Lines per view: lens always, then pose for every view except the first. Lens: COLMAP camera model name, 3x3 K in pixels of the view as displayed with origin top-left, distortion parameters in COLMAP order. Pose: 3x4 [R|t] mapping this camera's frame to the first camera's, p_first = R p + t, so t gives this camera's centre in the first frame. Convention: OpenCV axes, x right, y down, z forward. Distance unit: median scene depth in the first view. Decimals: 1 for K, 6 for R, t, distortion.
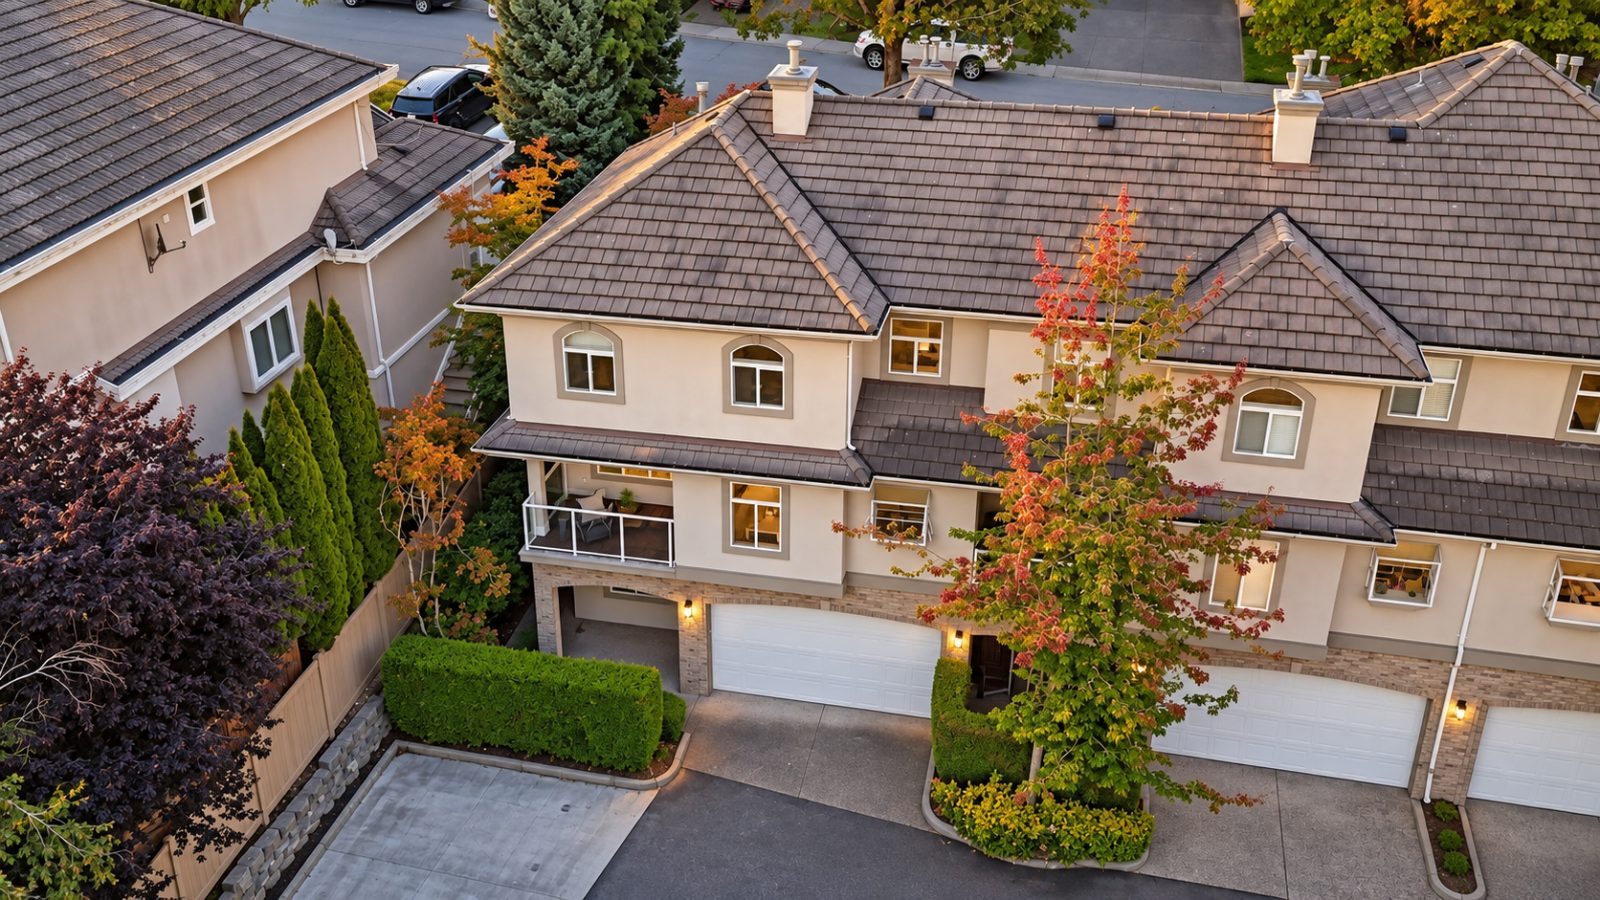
lens RADIAL K [[1510.8, 0, 800.0], [0, 1510.8, 450.0], [0, 0, 1]] dist [0.012607, 0.005523]
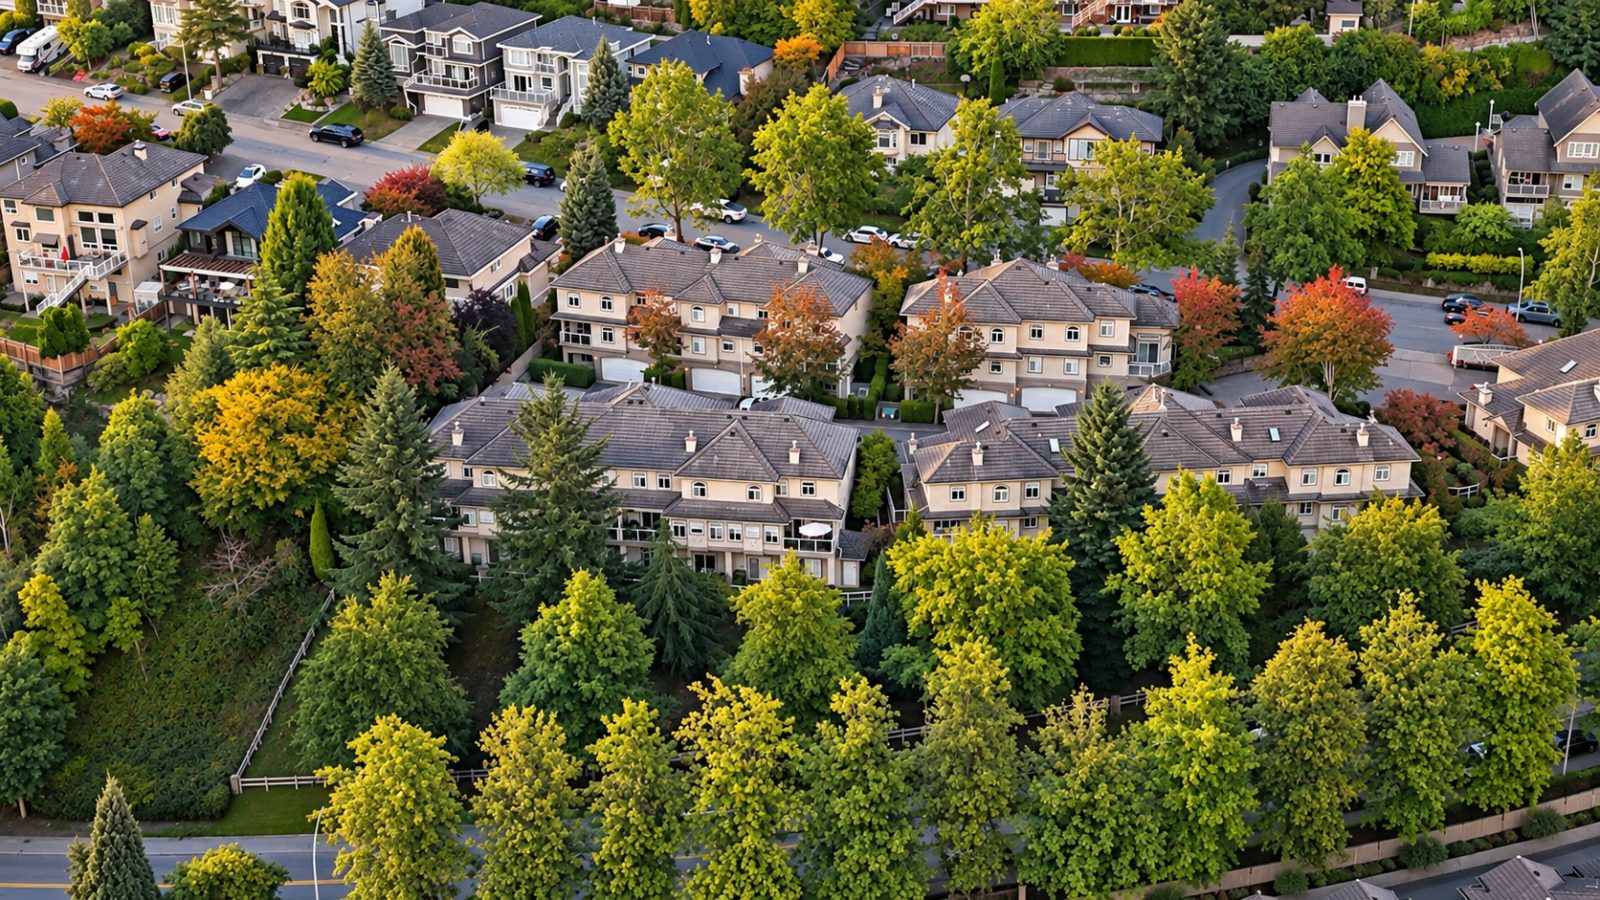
lens RADIAL K [[1510.8, 0, 800.0], [0, 1510.8, 450.0], [0, 0, 1]] dist [0.012607, 0.005523]
pose [[0.995360, 0.045844, -0.084598, 0.962800], [-0.046044, 0.998939, -0.000415, 0.372881], [0.084489, 0.004309, 0.996415, -3.555383]]
